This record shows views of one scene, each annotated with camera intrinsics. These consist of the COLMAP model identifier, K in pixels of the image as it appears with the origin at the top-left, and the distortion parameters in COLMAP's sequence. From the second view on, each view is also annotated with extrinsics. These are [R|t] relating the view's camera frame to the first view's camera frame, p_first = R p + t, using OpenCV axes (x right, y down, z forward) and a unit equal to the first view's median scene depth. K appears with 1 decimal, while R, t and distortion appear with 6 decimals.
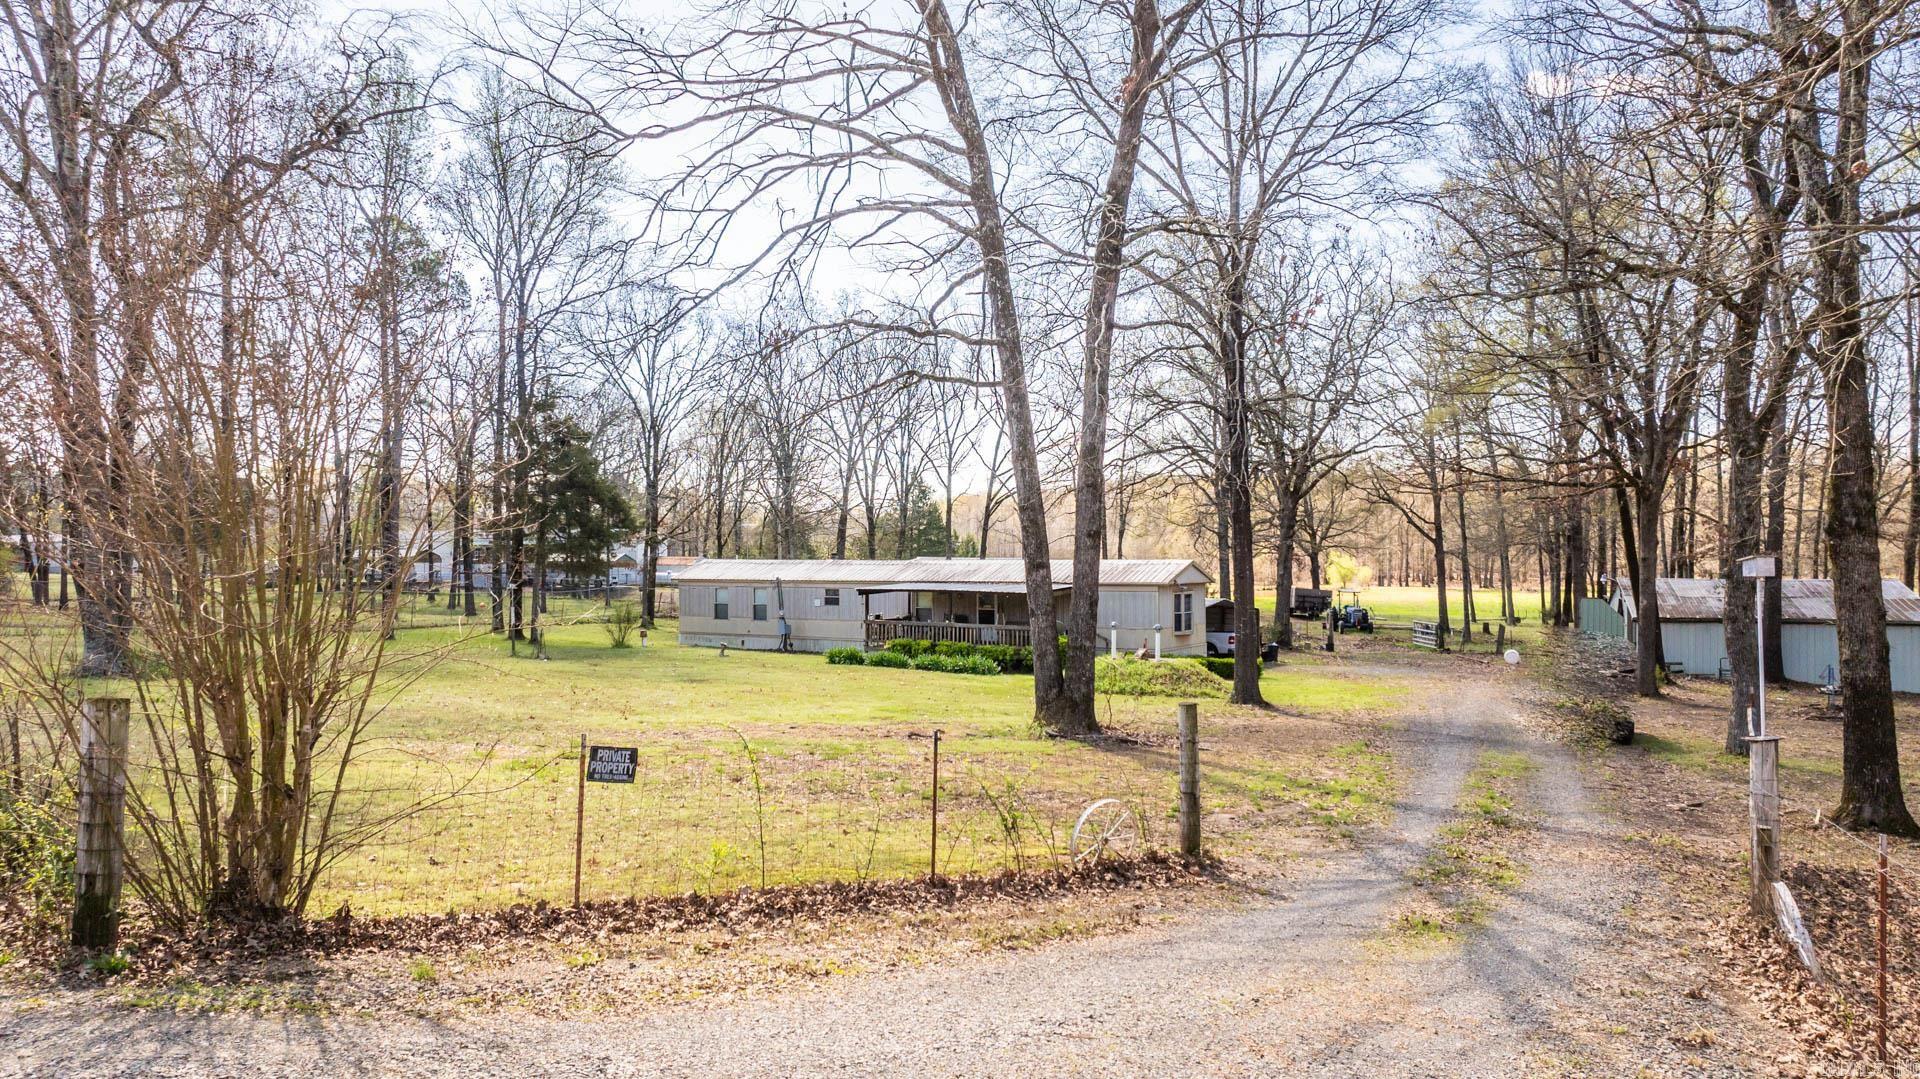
lens RADIAL K [[1378.8, 0, 960.0], [0, 1378.8, 539.5], [0, 0, 1]] dist [-0.089370, 0.131744]
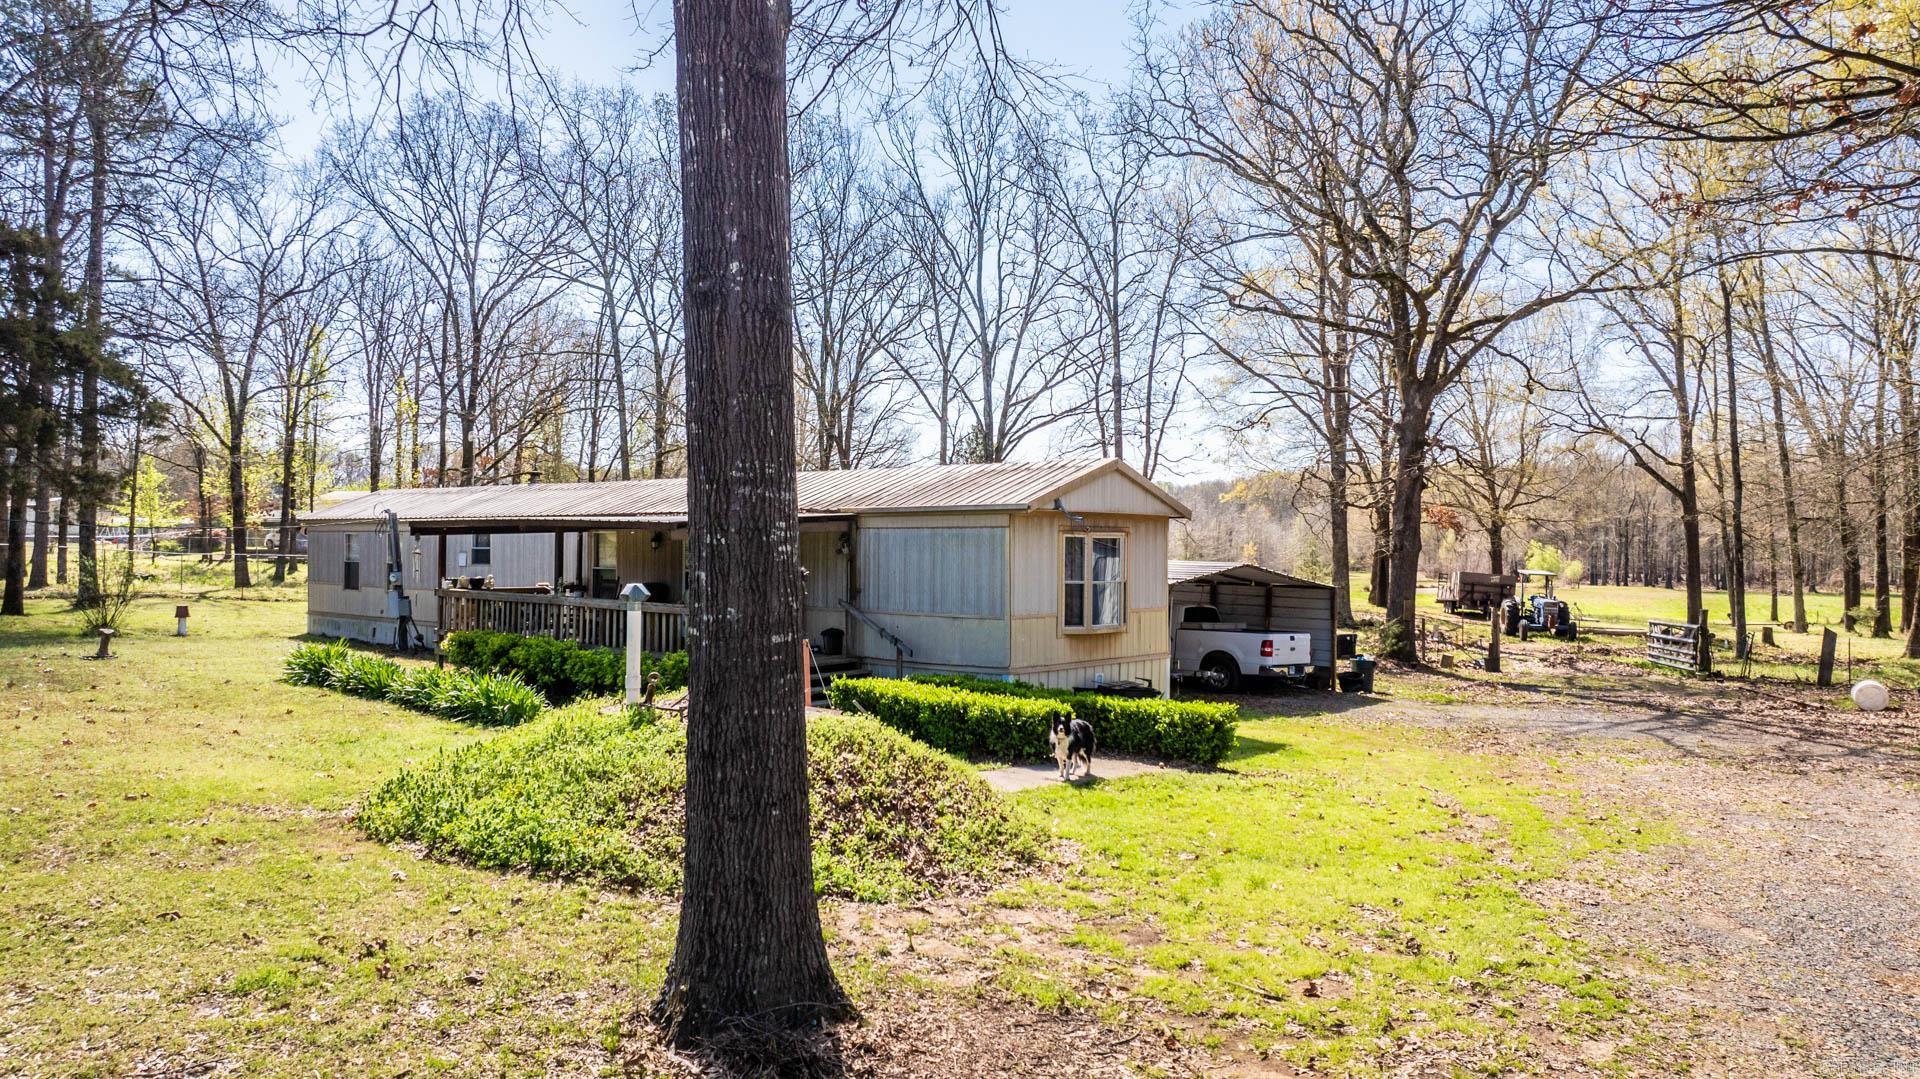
lens RADIAL K [[1378.8, 0, 960.0], [0, 1378.8, 539.5], [0, 0, 1]] dist [-0.089370, 0.131744]
pose [[0.990409, 0.009722, -0.137825, 0.119115], [-0.009553, 0.999953, 0.001889, 0.026319], [0.137837, -0.000554, 0.990455, 0.379971]]
